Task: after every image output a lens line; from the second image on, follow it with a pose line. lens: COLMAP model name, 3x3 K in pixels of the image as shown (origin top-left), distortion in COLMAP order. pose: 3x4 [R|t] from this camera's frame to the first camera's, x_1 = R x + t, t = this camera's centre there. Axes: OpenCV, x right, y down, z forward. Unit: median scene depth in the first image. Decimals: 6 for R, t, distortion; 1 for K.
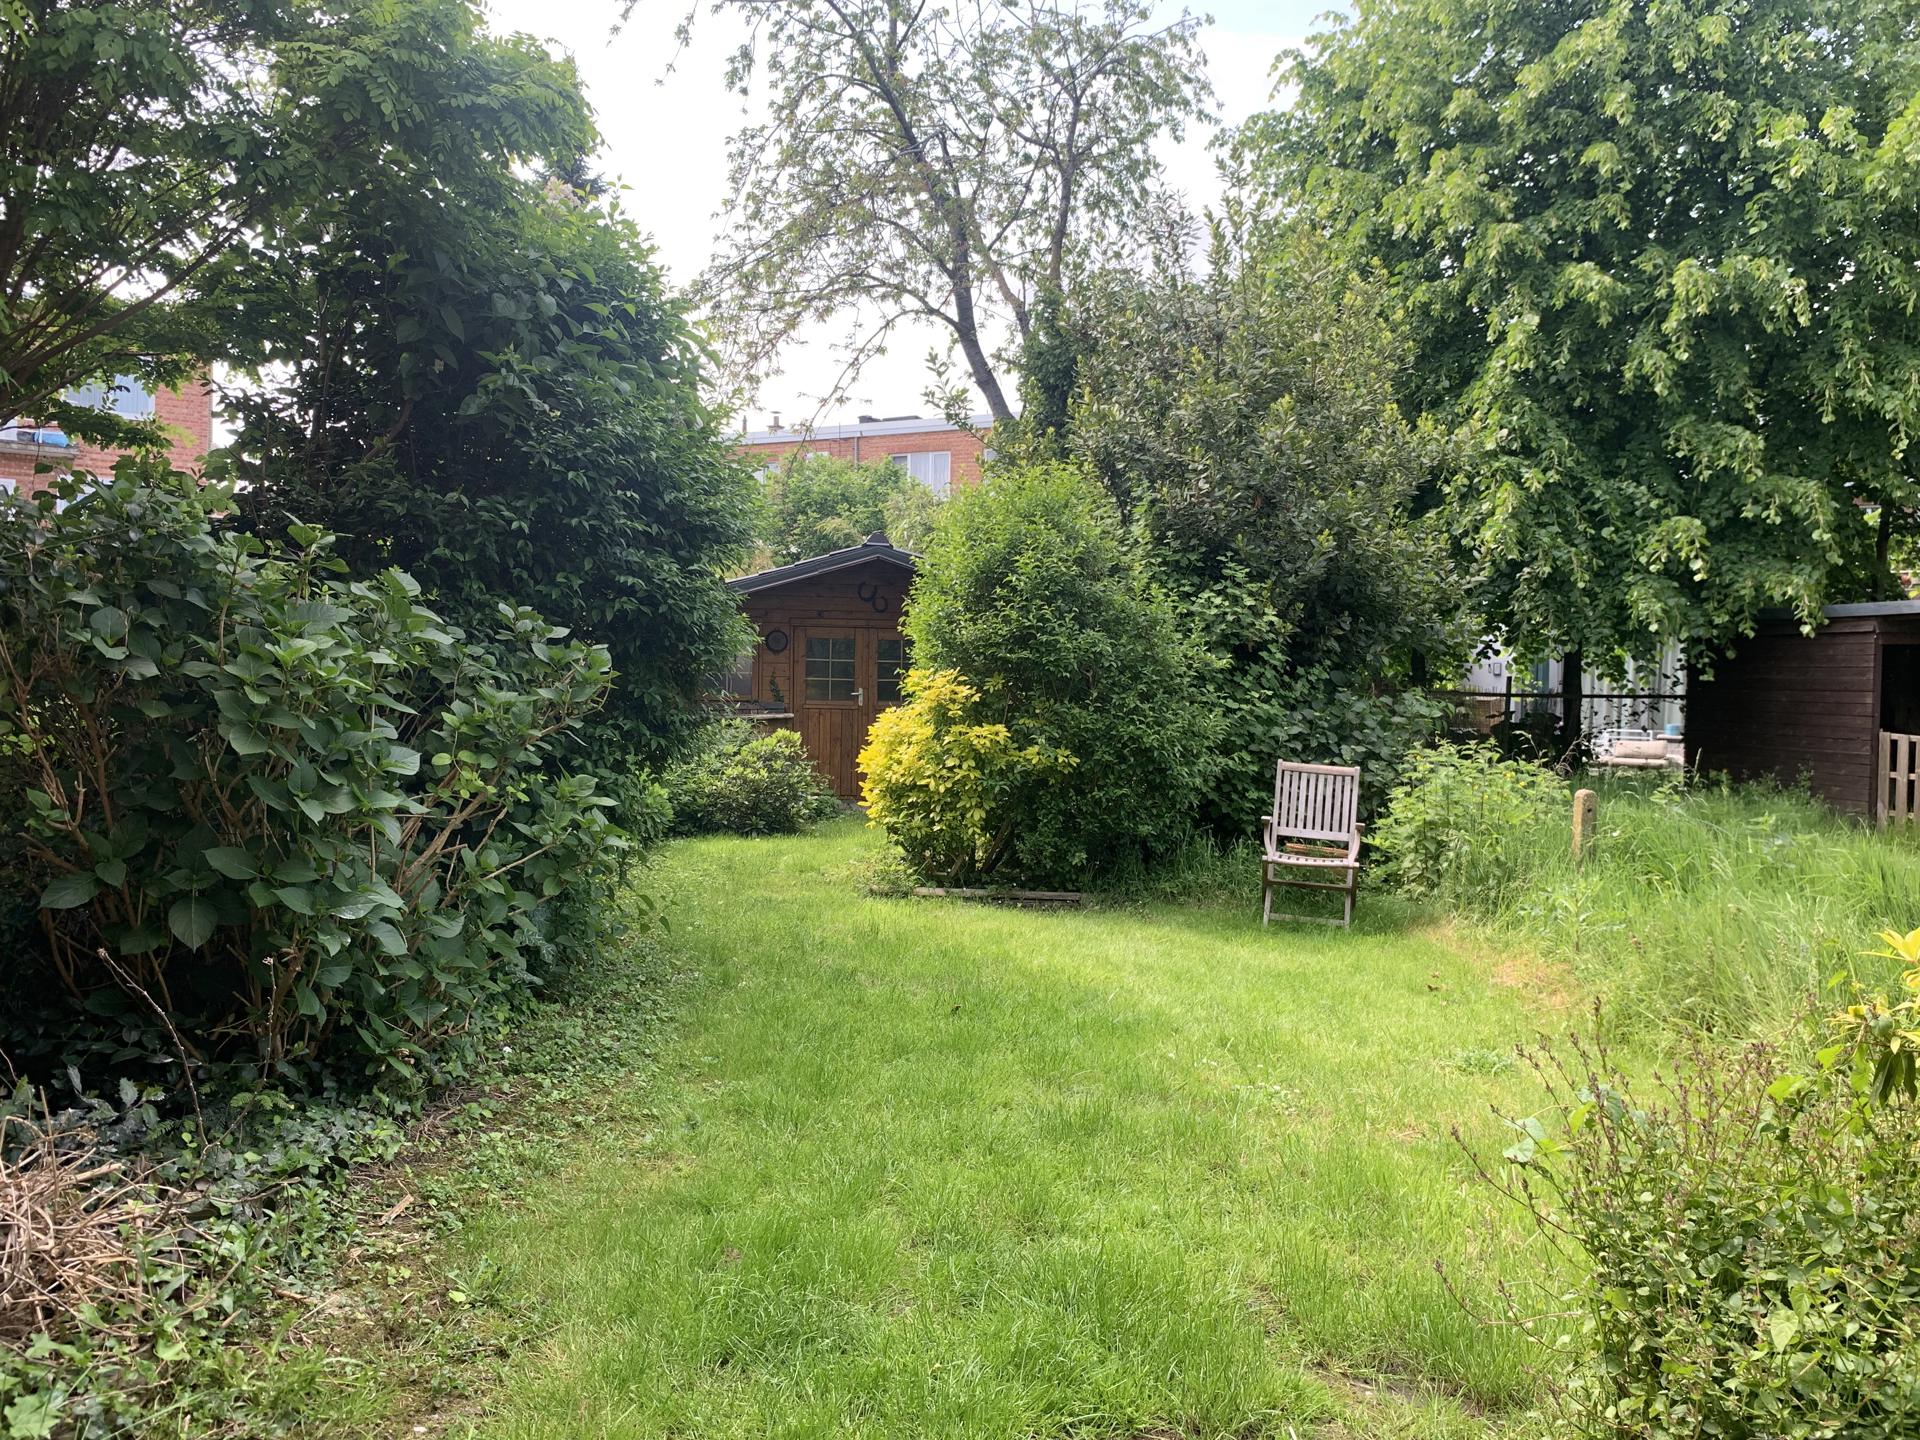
lens RADIAL K [[1455.2, 0, 956.2], [0, 1455.2, 712.0], [0, 0, 1]] dist [0.017947, -0.015260]
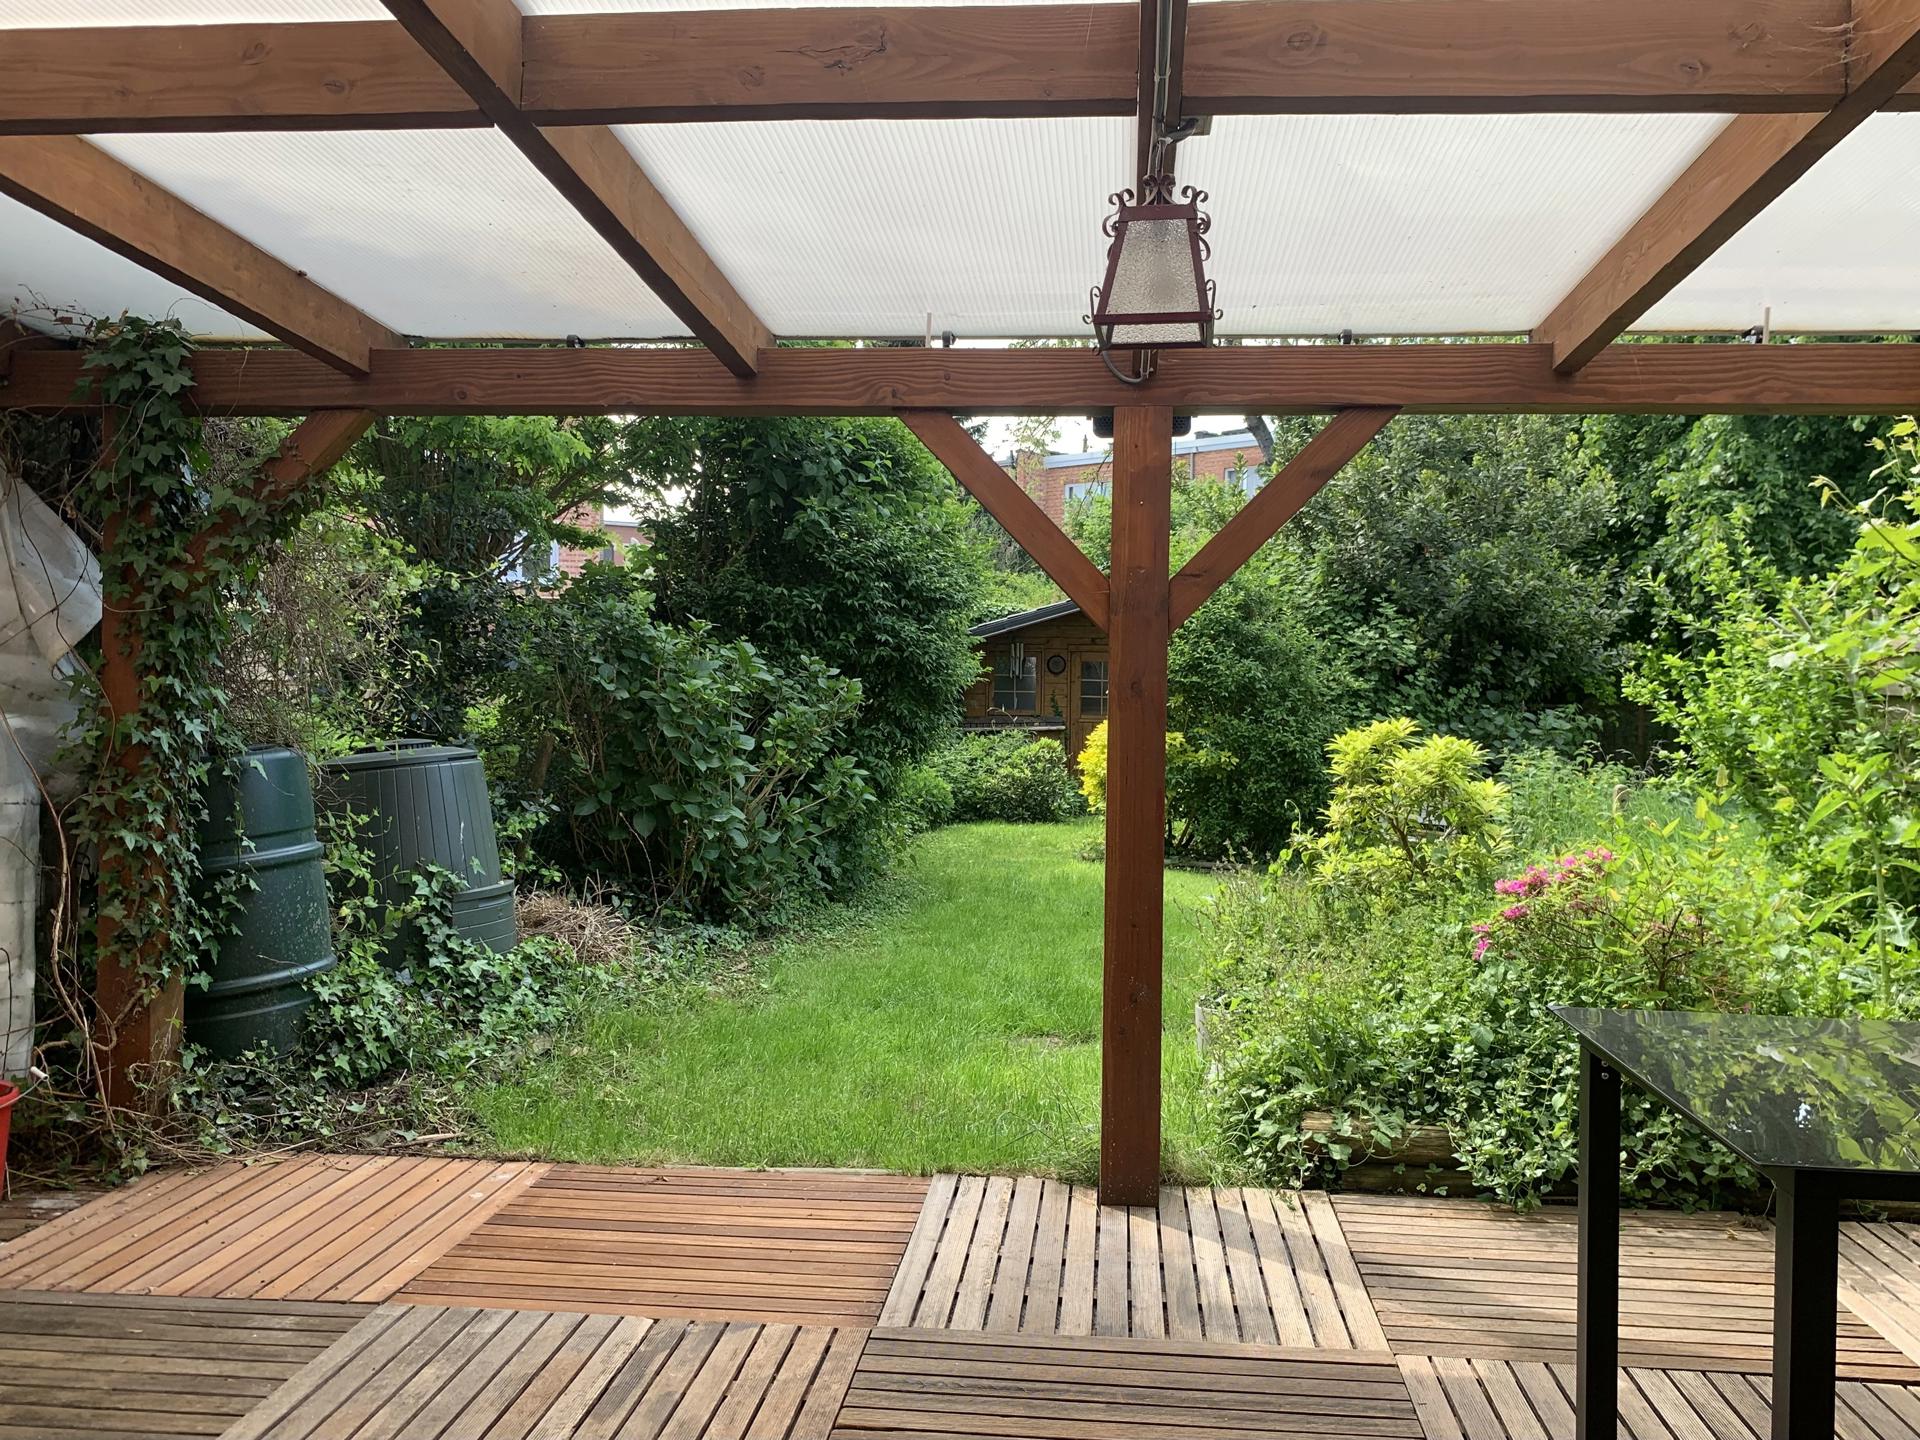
lens RADIAL K [[1455.2, 0, 959.6], [0, 1455.2, 724.7], [0, 0, 1]] dist [0.017947, -0.015260]
pose [[0.974293, 0.003619, -0.225255, 0.132221], [-0.004200, 0.999989, -0.002101, 0.005372], [0.225245, 0.002993, 0.974298, -0.326866]]
